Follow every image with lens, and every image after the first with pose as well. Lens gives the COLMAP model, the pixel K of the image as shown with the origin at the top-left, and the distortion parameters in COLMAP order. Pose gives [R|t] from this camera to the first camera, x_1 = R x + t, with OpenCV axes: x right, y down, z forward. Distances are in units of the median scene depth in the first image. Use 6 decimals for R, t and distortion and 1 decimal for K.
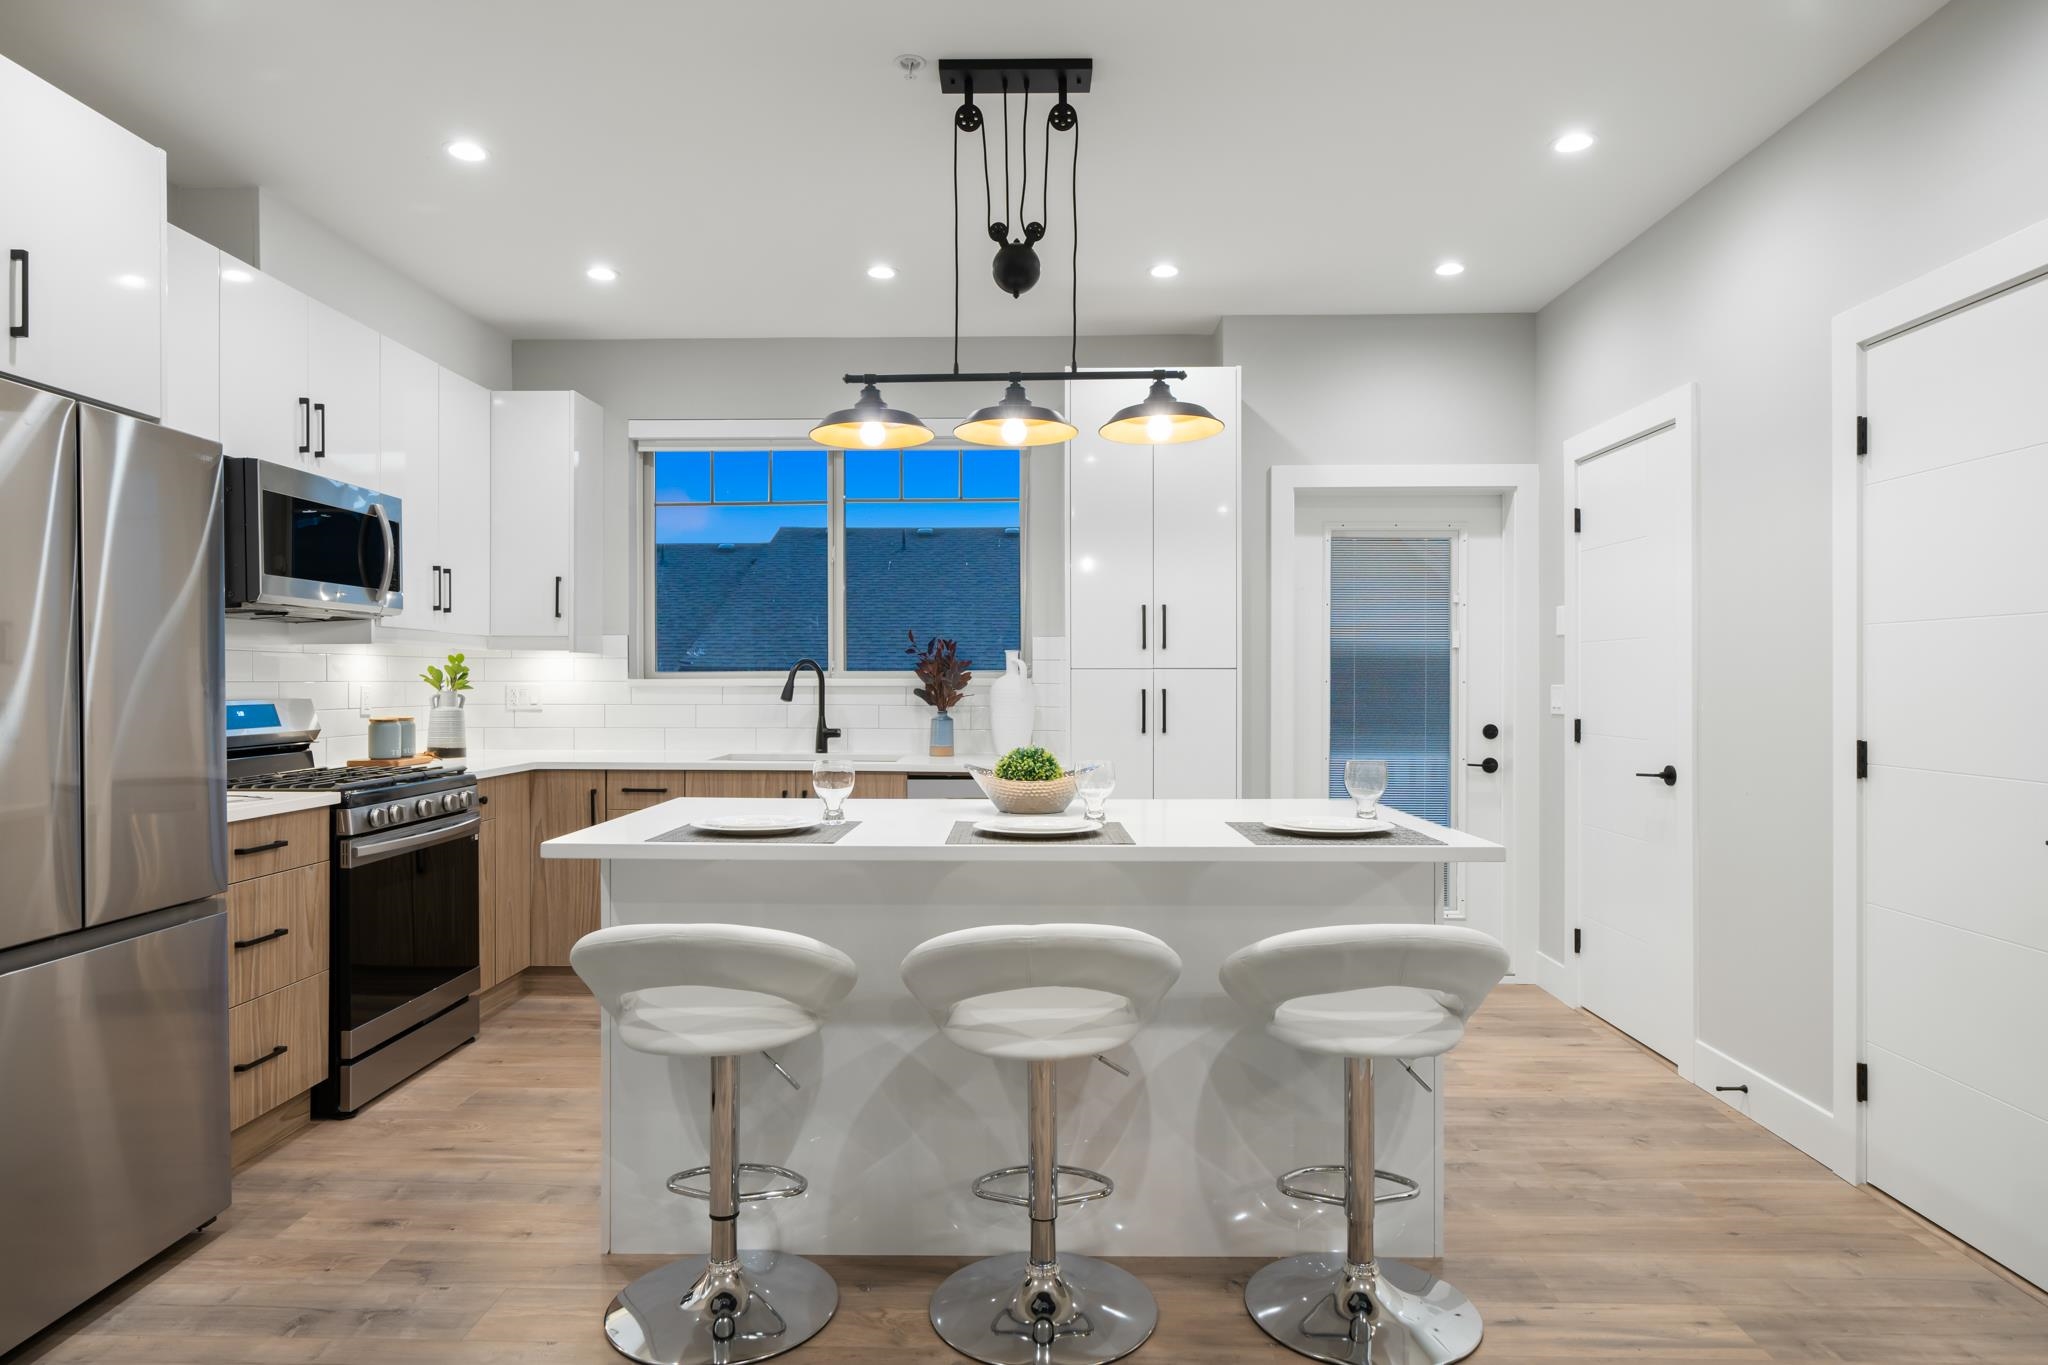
lens RADIAL K [[1244.0, 0, 962.3], [0, 1244.0, 675.9], [0, 0, 1]] dist [-0.002167, 0.004406]
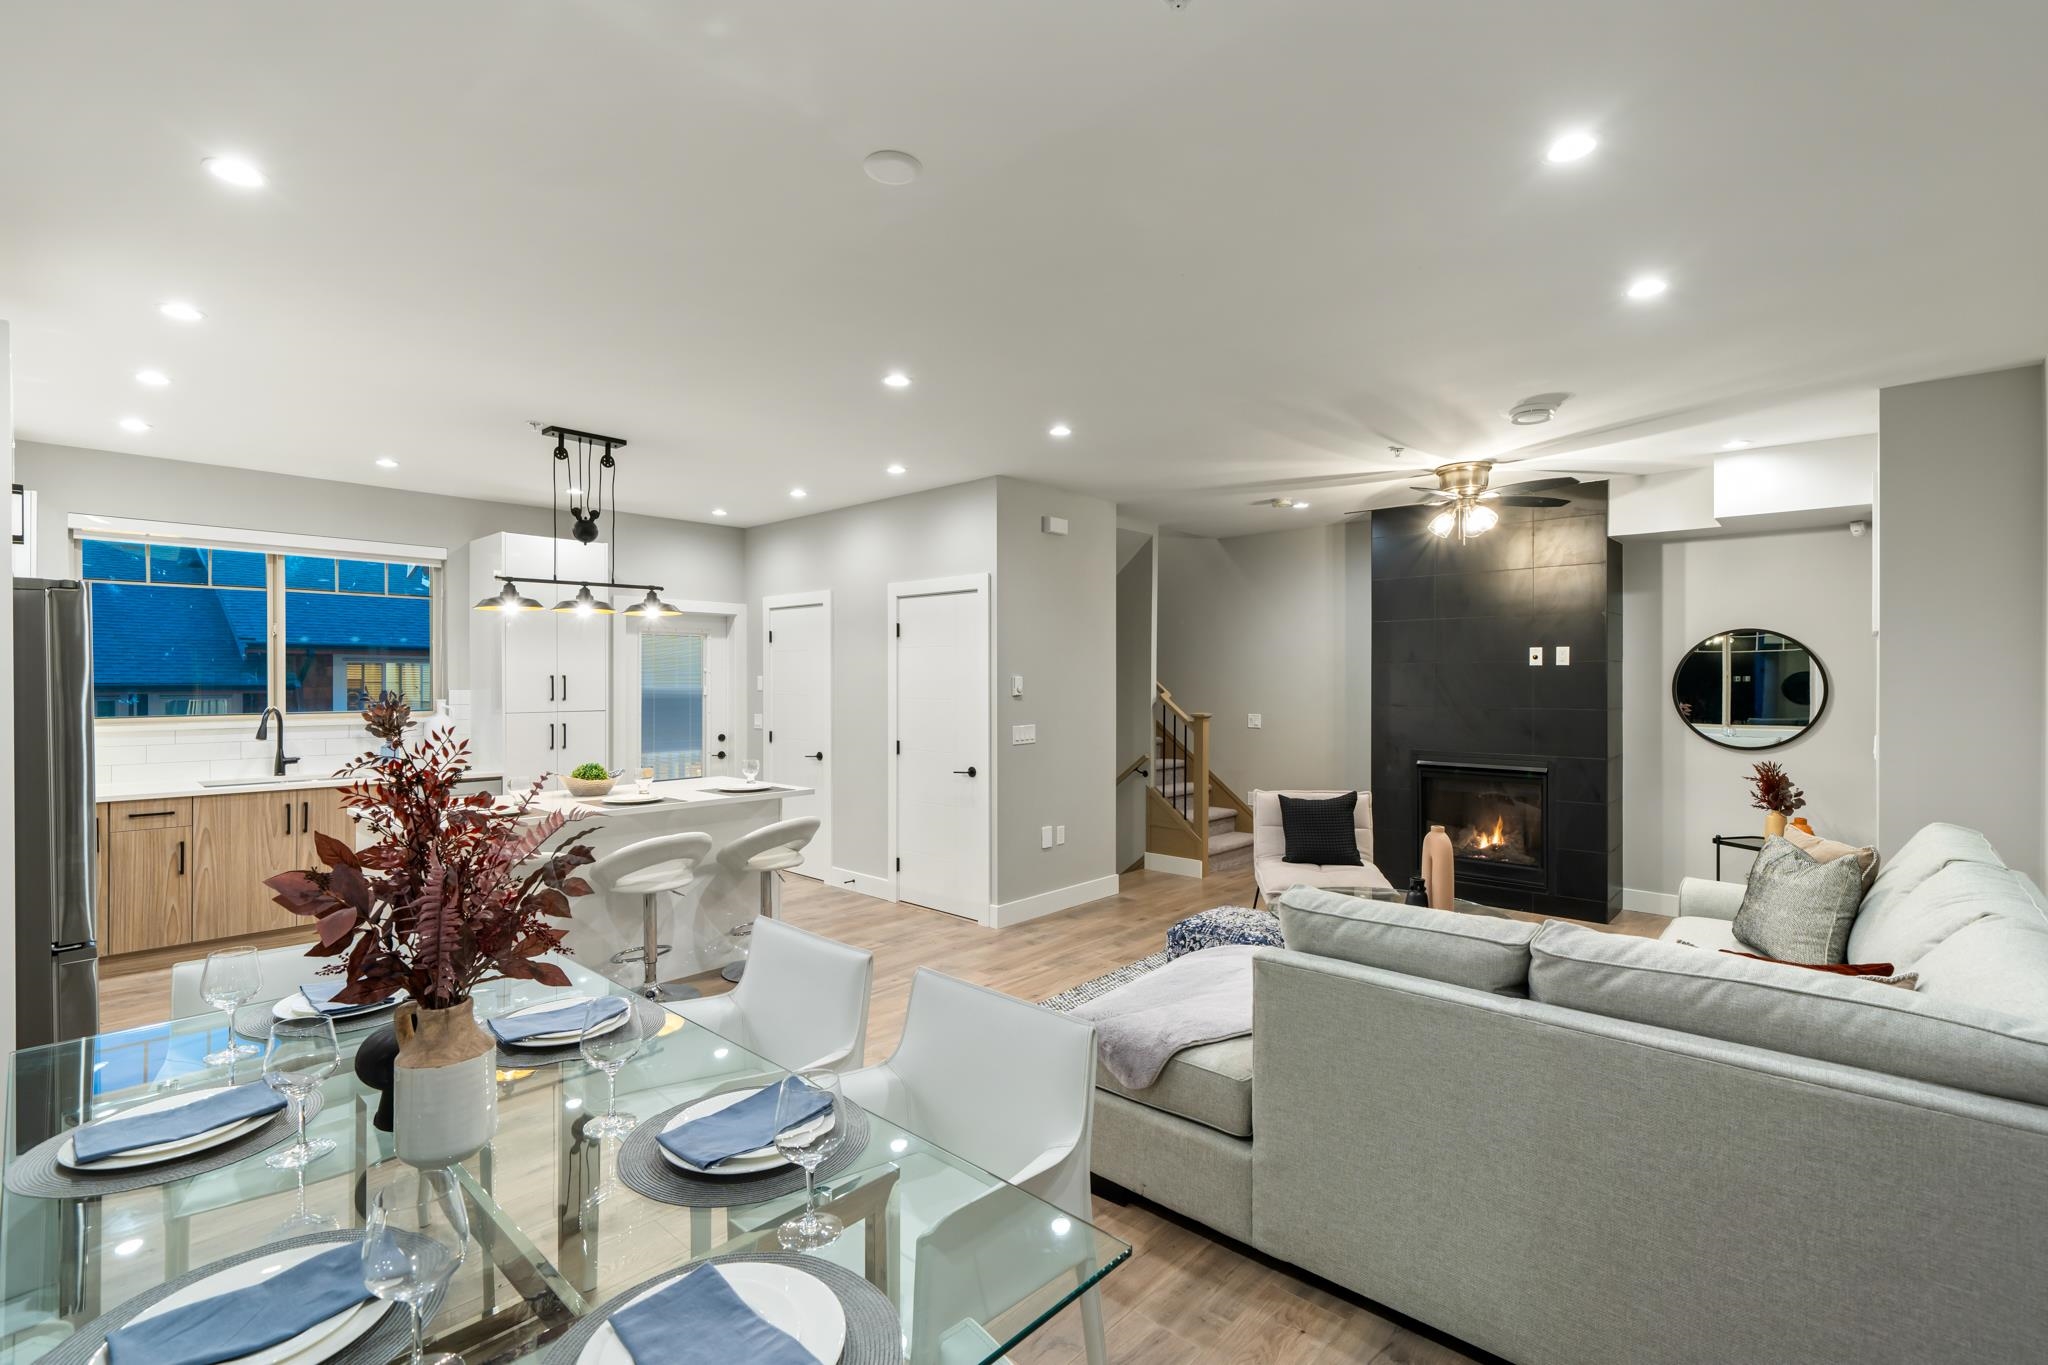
lens RADIAL K [[930.4, 0, 1021.9], [0, 930.4, 680.8], [0, 0, 1]] dist [0.018787, 0.000329]
pose [[0.656832, -0.000267, 0.754037, -0.546105], [-0.002677, 0.999993, 0.002686, -0.073172], [-0.754032, -0.003783, 0.656826, -0.469519]]
